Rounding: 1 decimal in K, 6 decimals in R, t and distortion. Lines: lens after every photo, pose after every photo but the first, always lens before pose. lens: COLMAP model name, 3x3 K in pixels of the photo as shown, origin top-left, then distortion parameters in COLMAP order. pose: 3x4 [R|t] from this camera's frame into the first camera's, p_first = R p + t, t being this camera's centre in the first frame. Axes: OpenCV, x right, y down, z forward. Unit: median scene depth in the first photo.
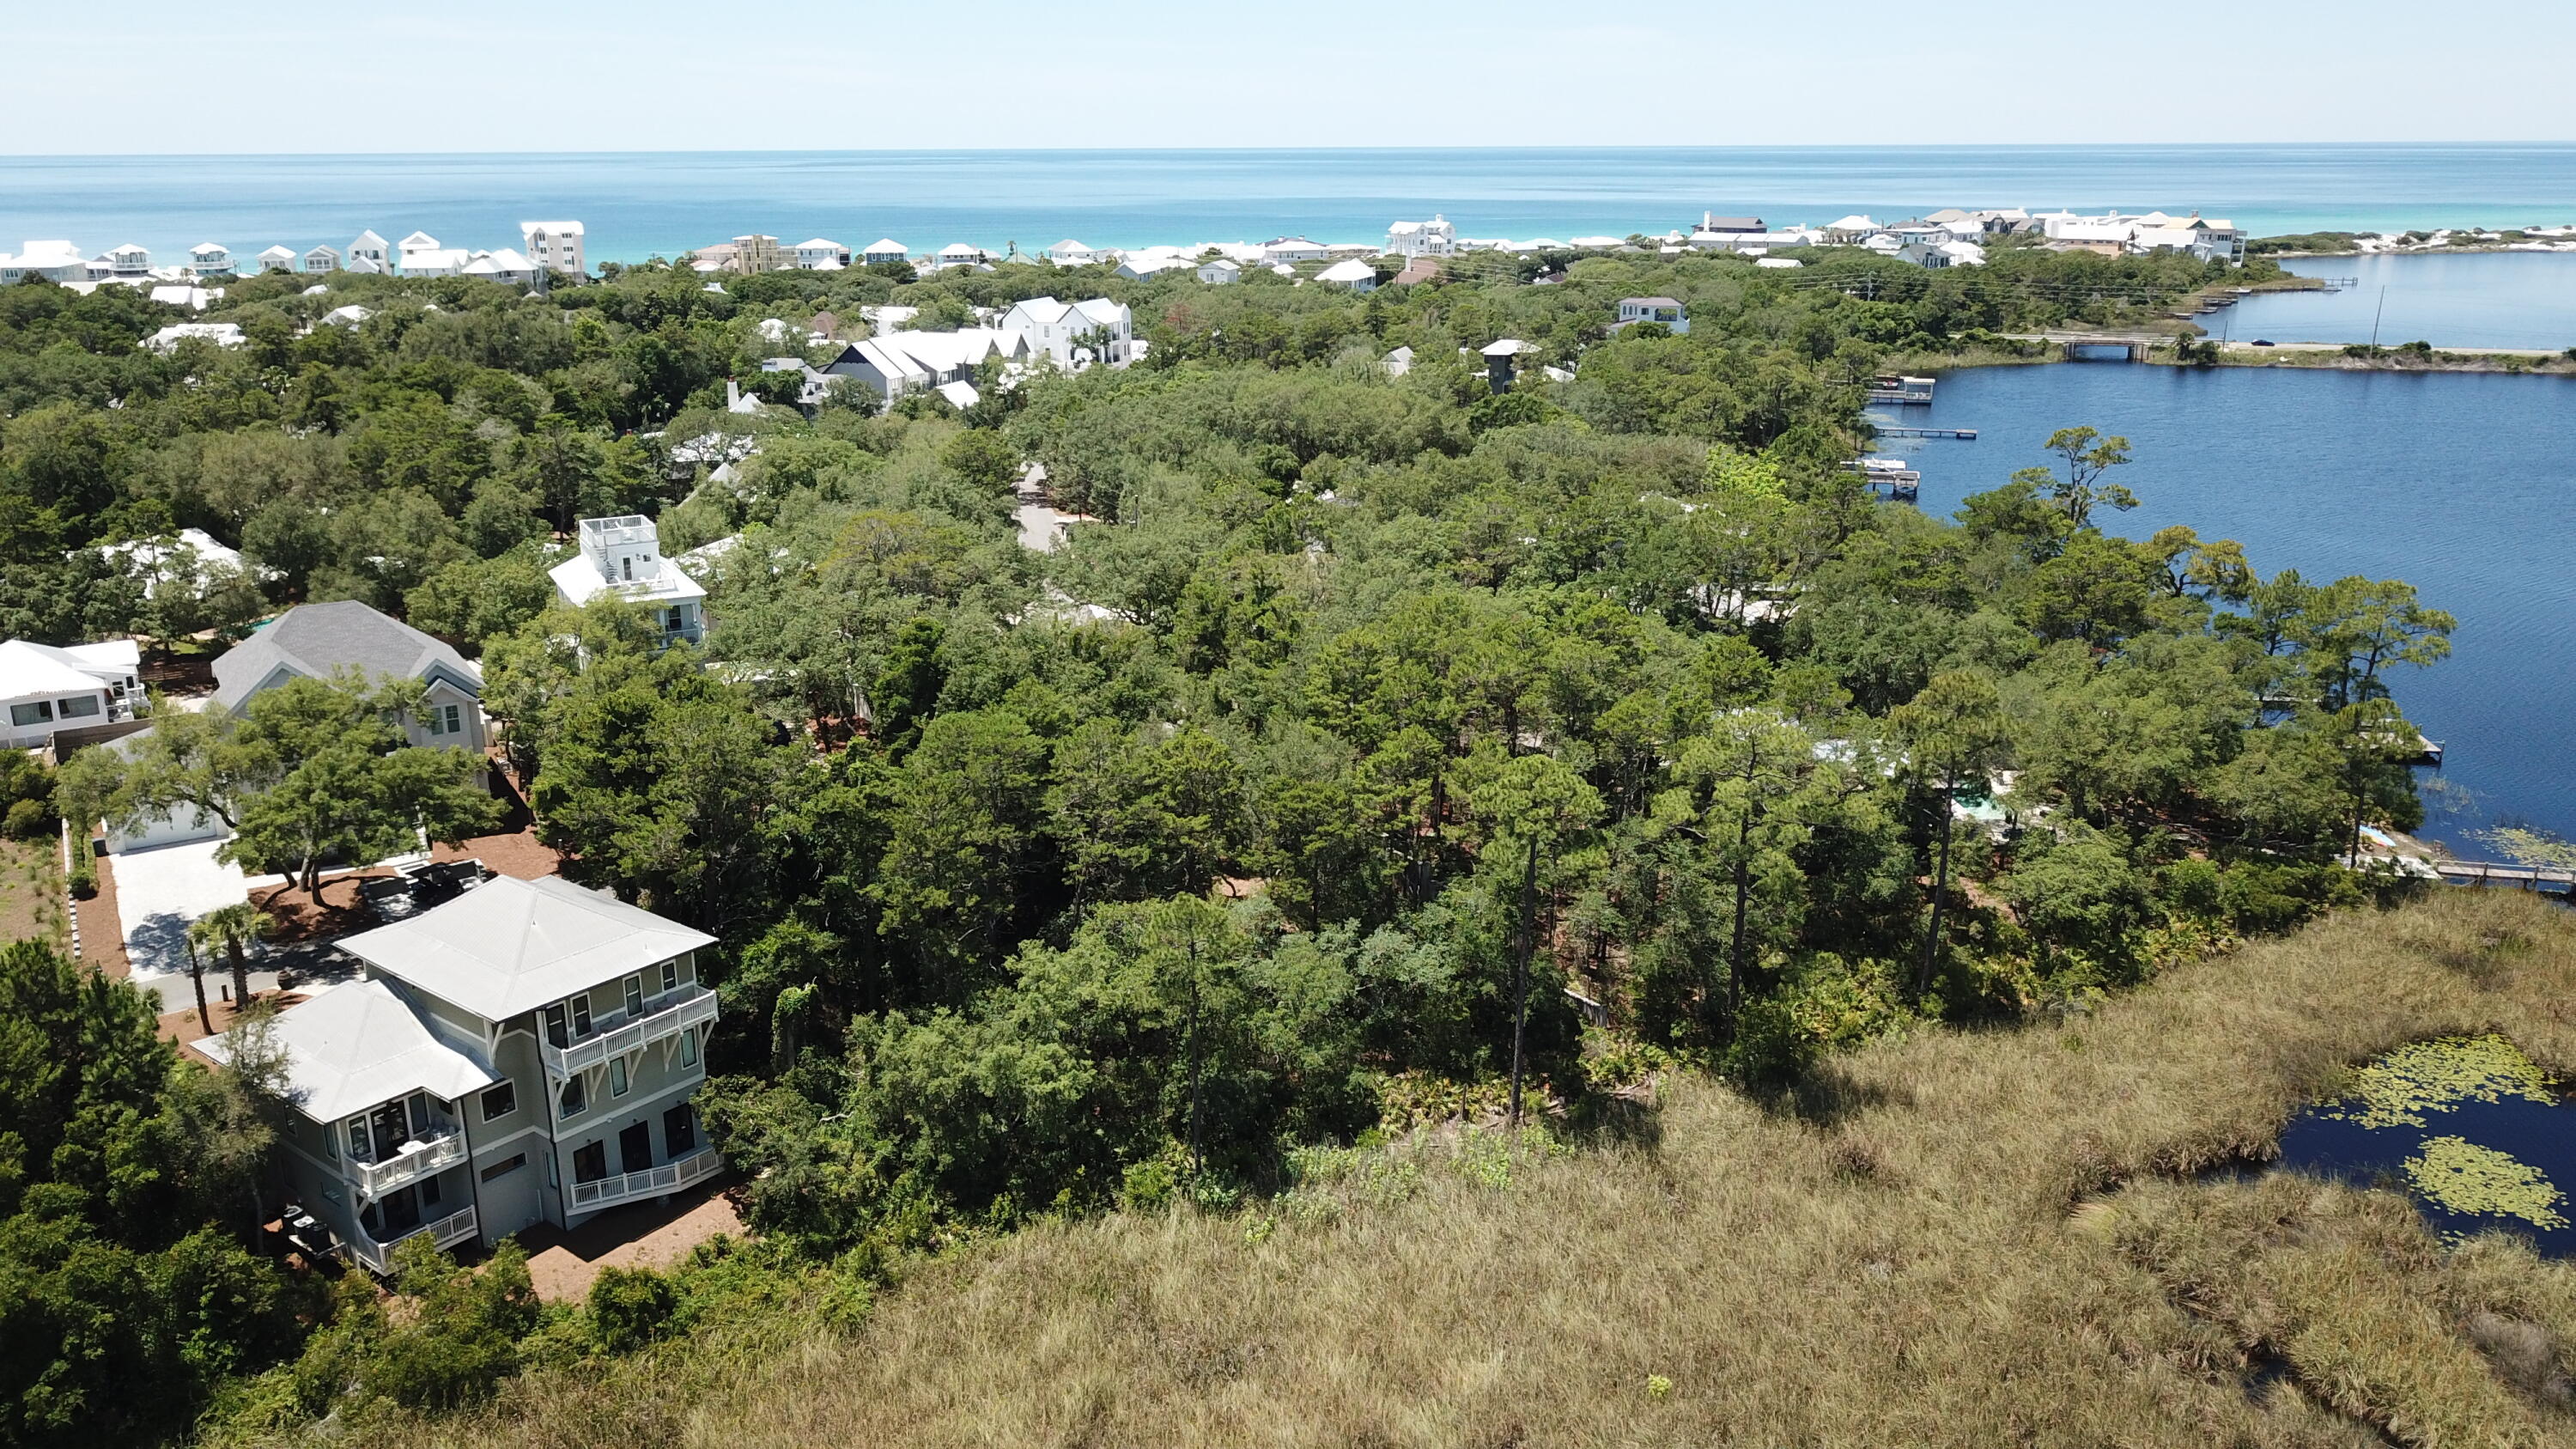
lens RADIAL K [[1973.6, 0, 1277.1], [0, 1973.6, 735.4], [0, 0, 1]] dist [-0.005850, 0.015562]
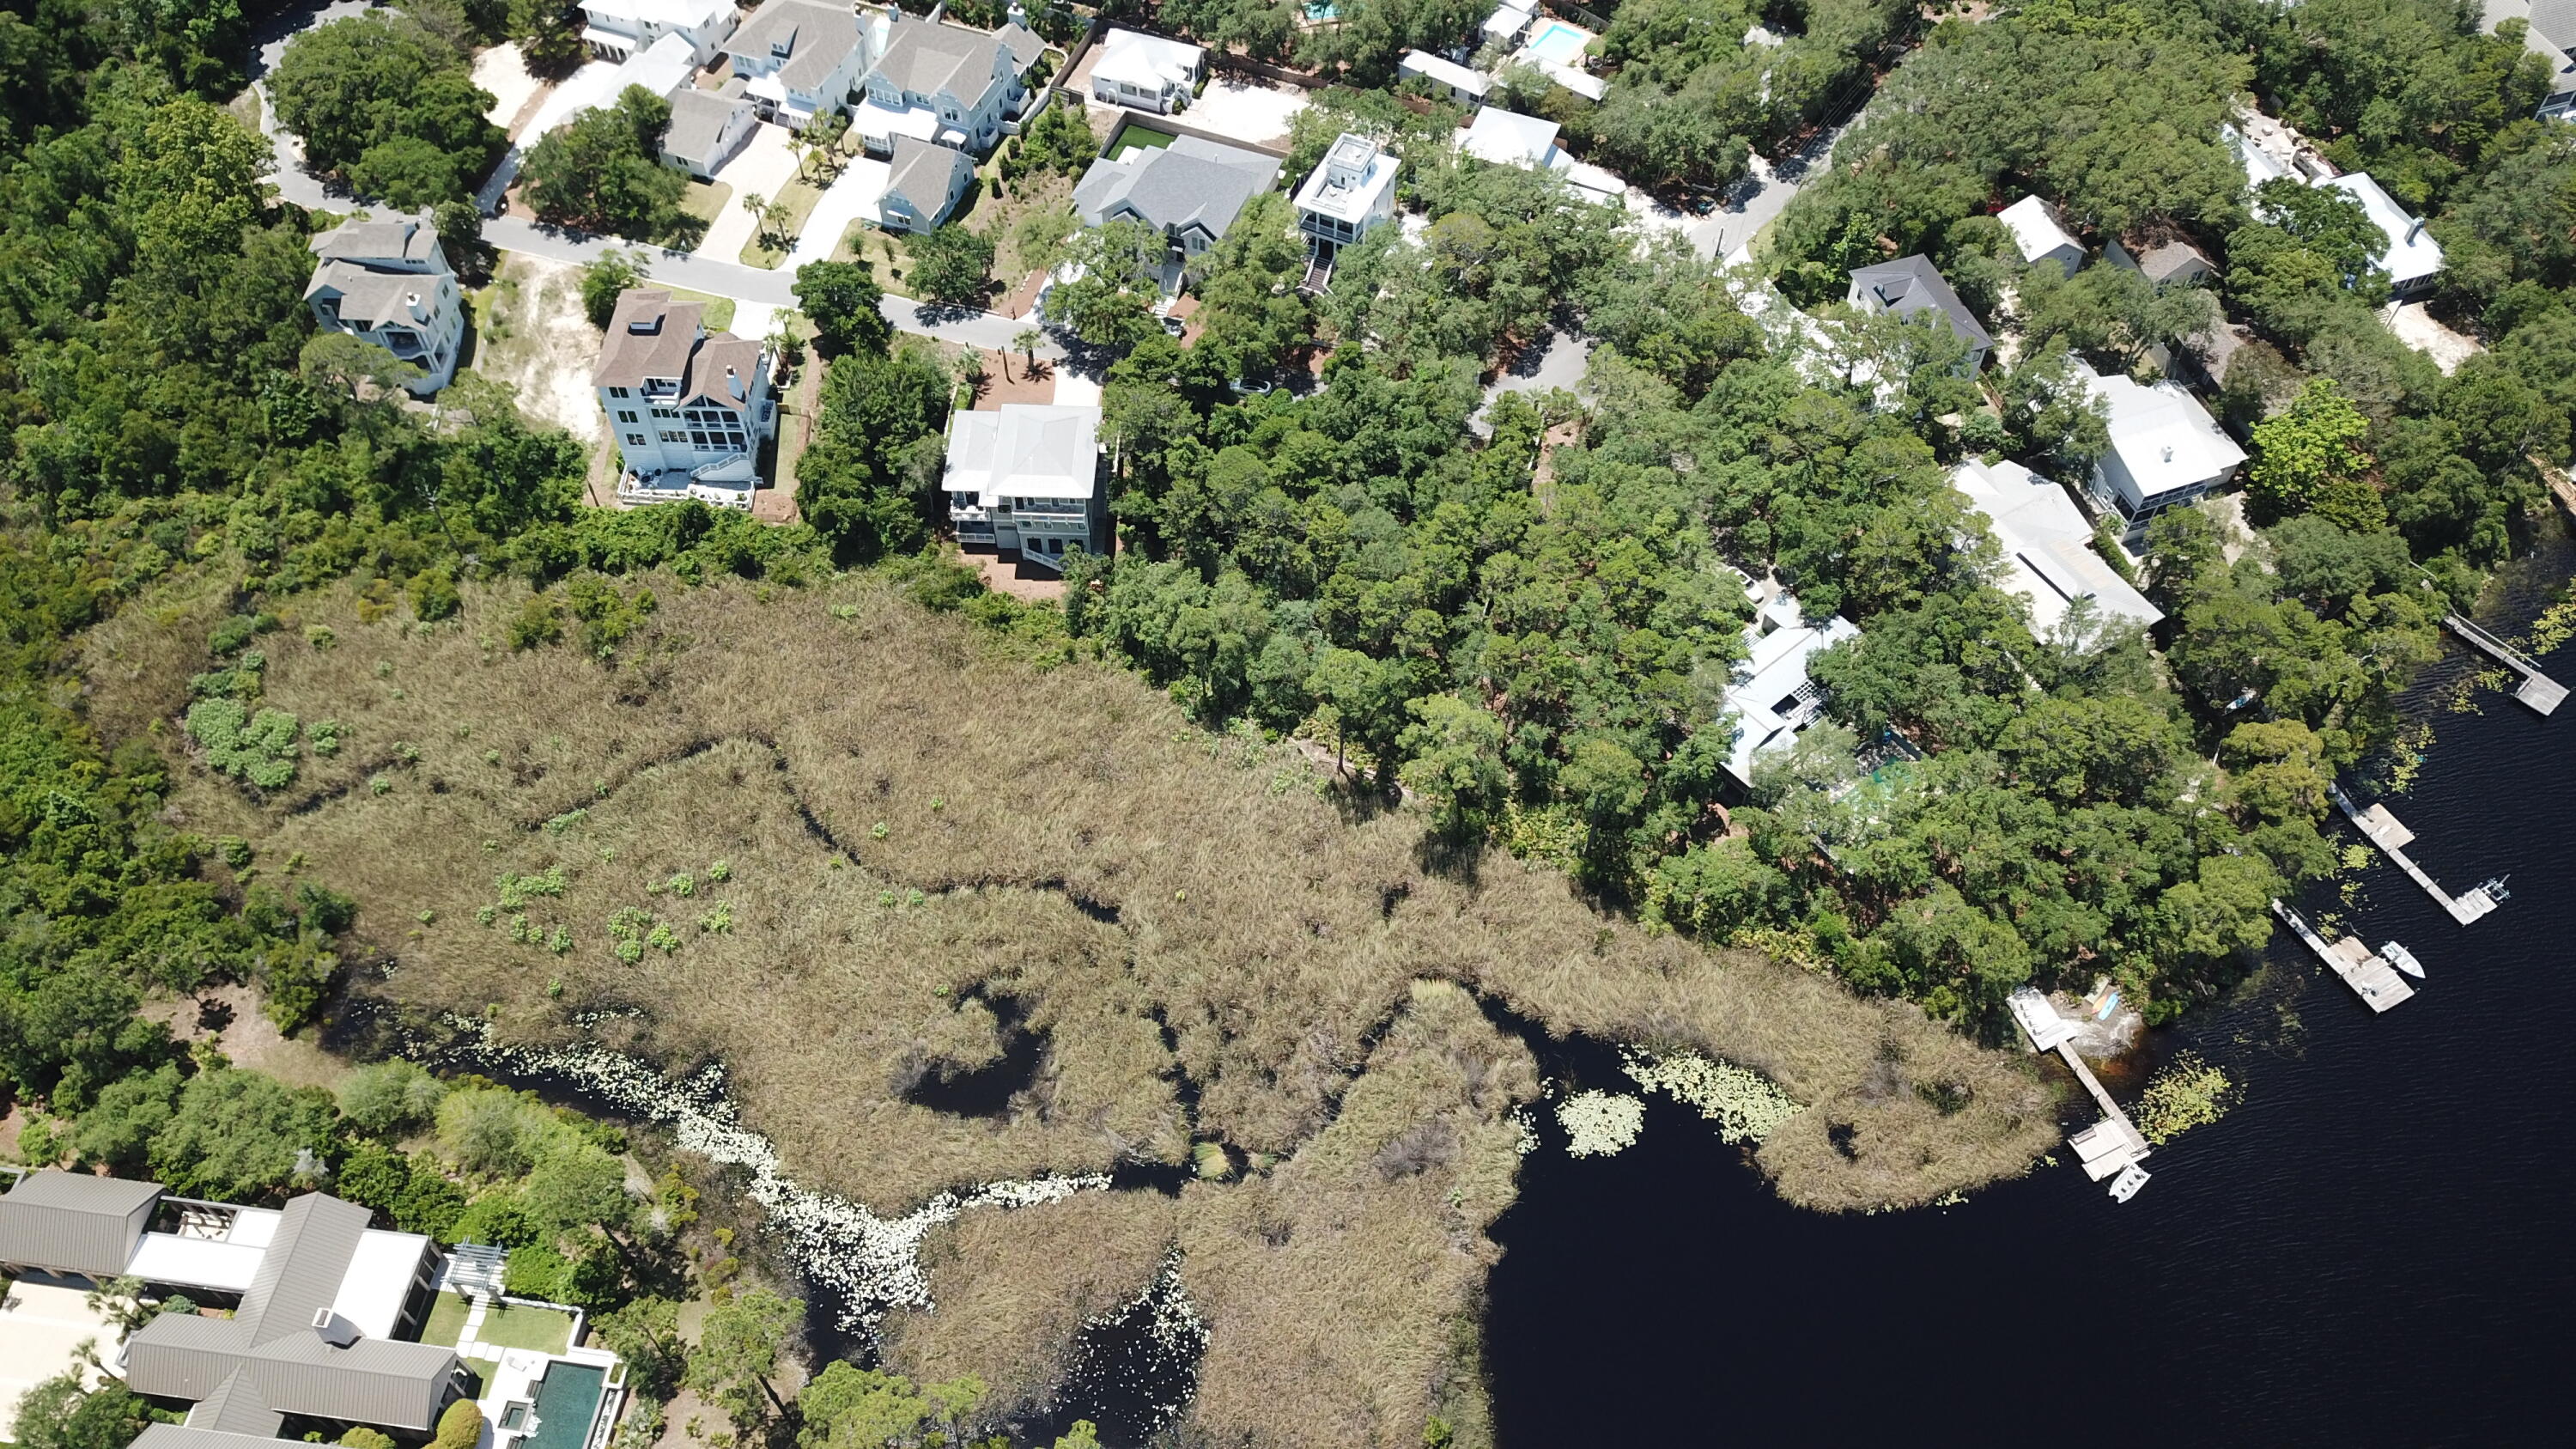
lens RADIAL K [[1979.5, 0, 1278.3], [0, 1979.5, 747.1], [0, 0, 1]] dist [0.005241, -0.004160]
pose [[0.592330, 0.653391, -0.471407, 1.025277], [-0.234526, 0.699583, 0.674968, -1.181854], [0.770806, -0.289247, 0.567621, -0.216419]]
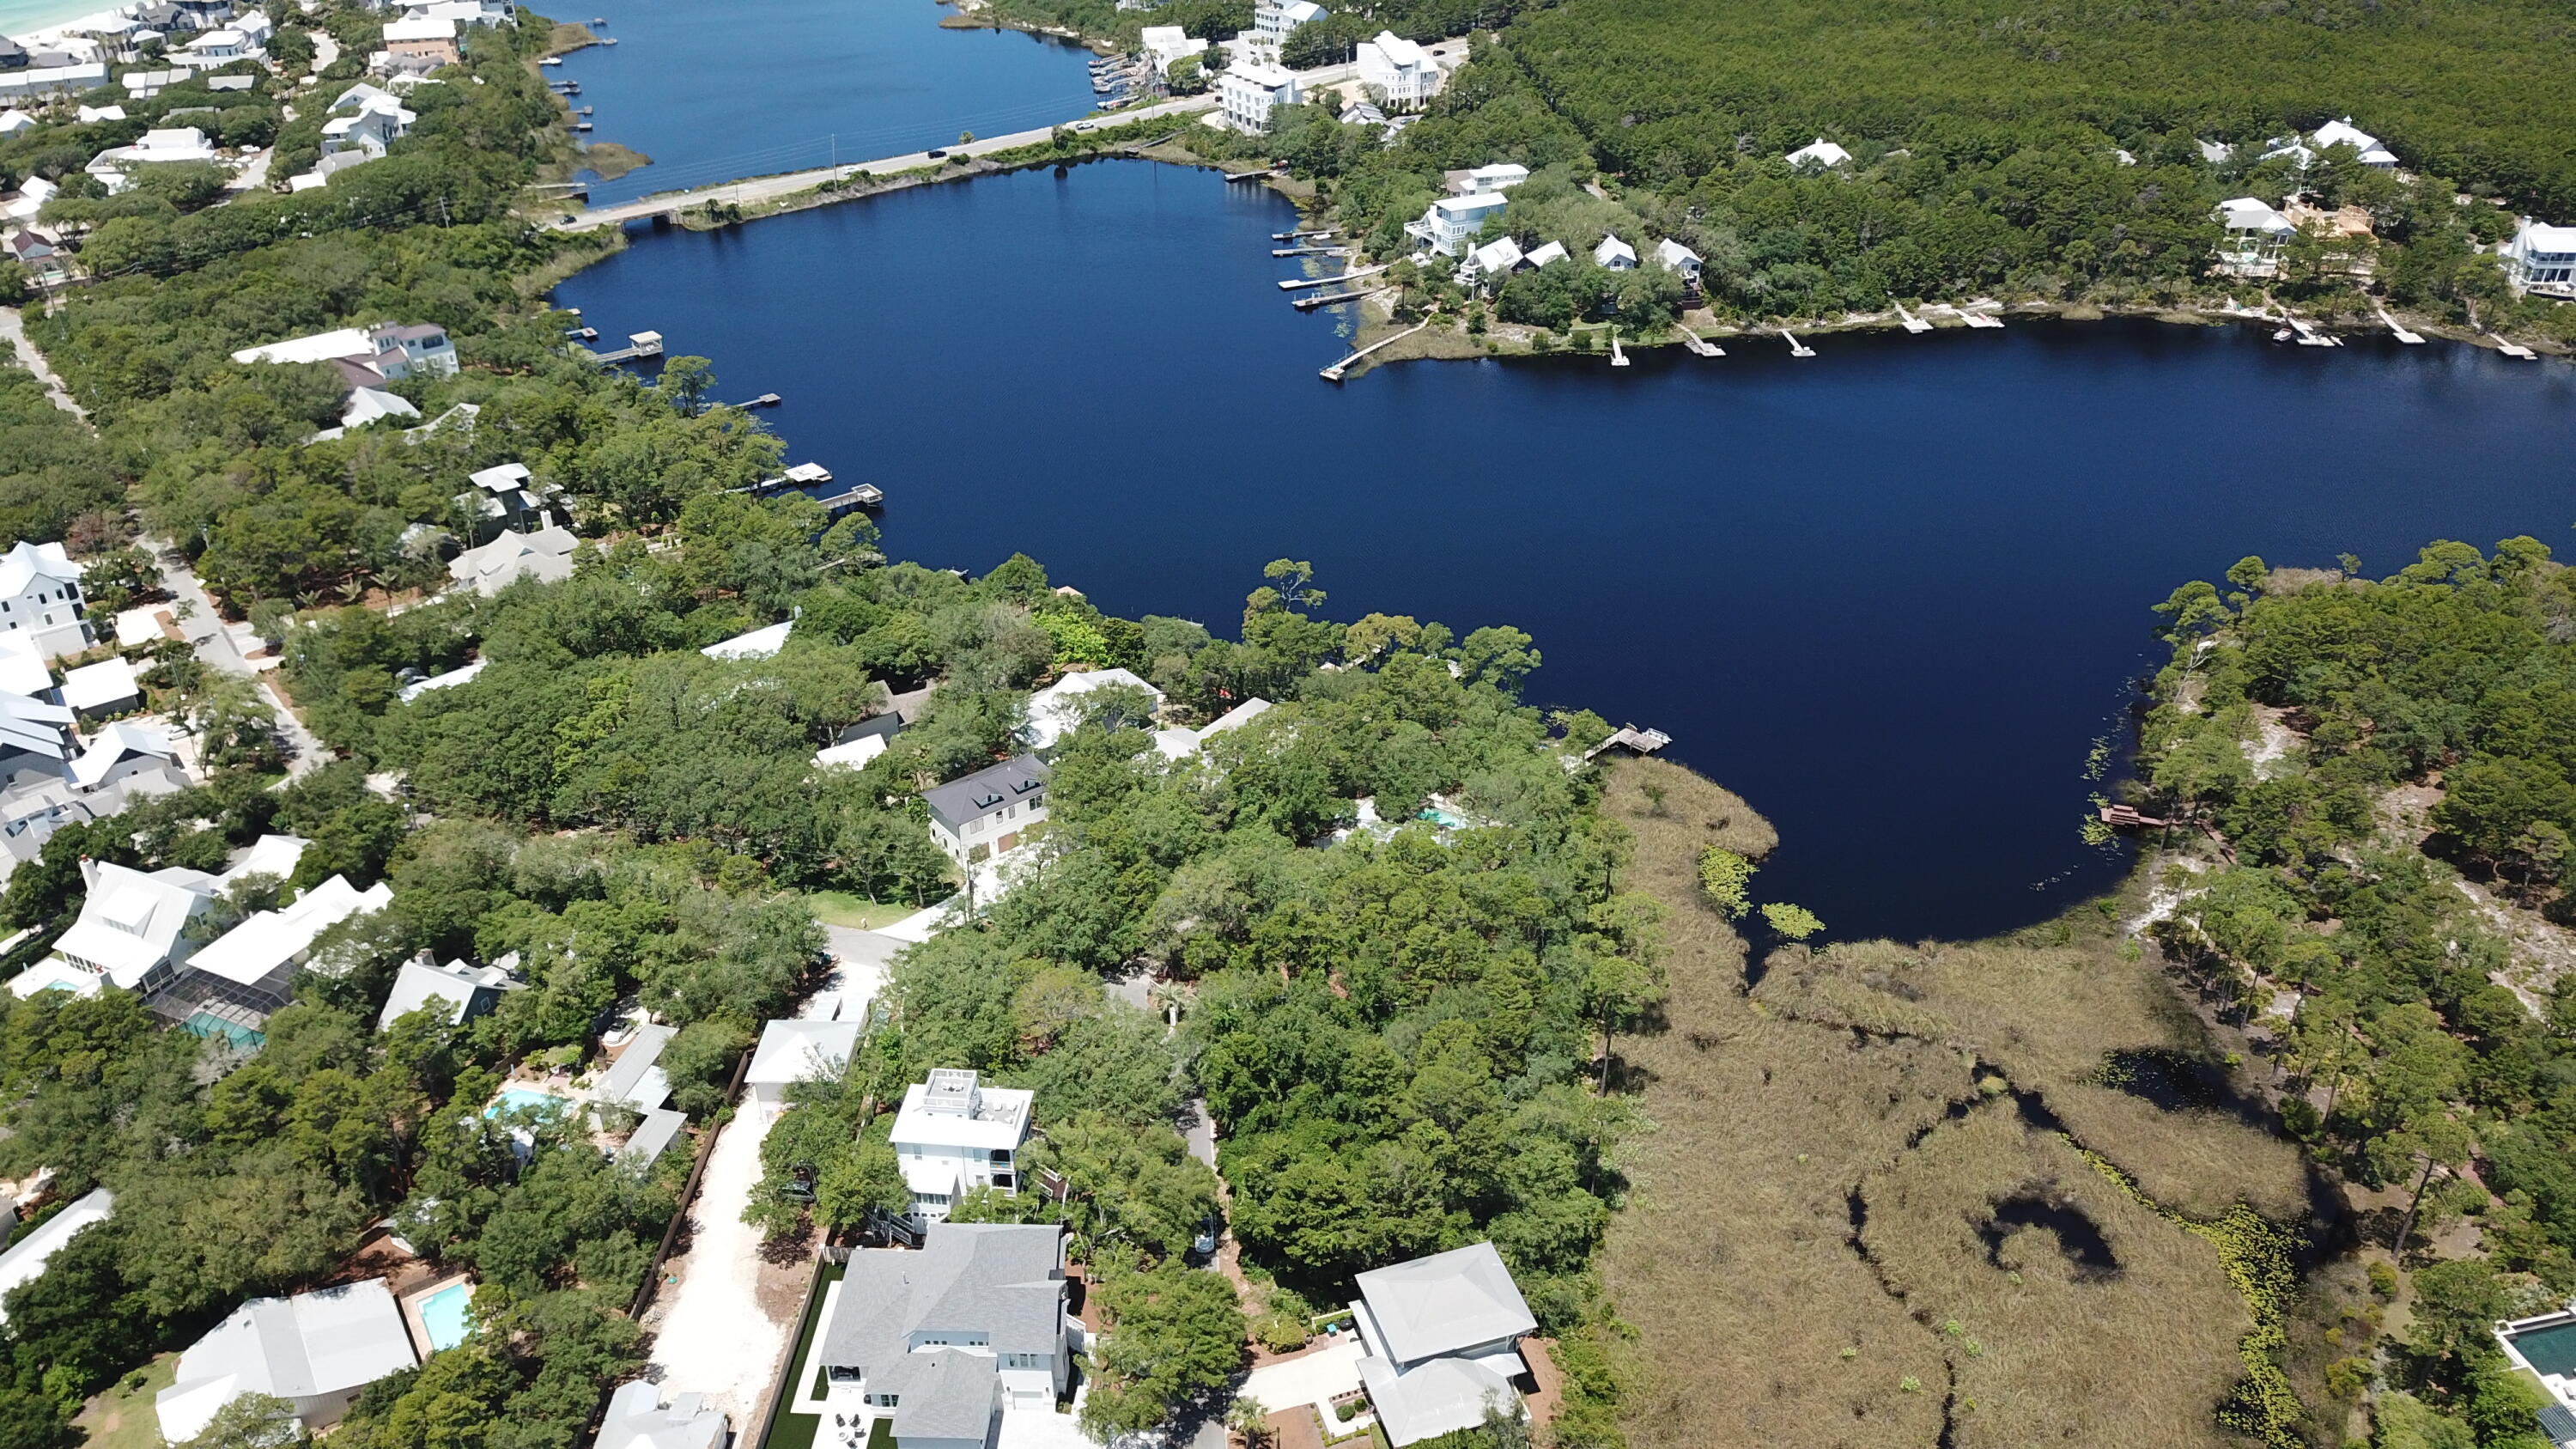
lens RADIAL K [[1986.4, 0, 1274.0], [0, 1986.4, 735.3], [0, 0, 1]] dist [0.004703, -0.003889]
pose [[0.559703, -0.427291, 0.710038, -1.501104], [0.248616, 0.903930, 0.347995, -1.047590], [-0.790520, -0.018247, 0.612164, -0.085482]]
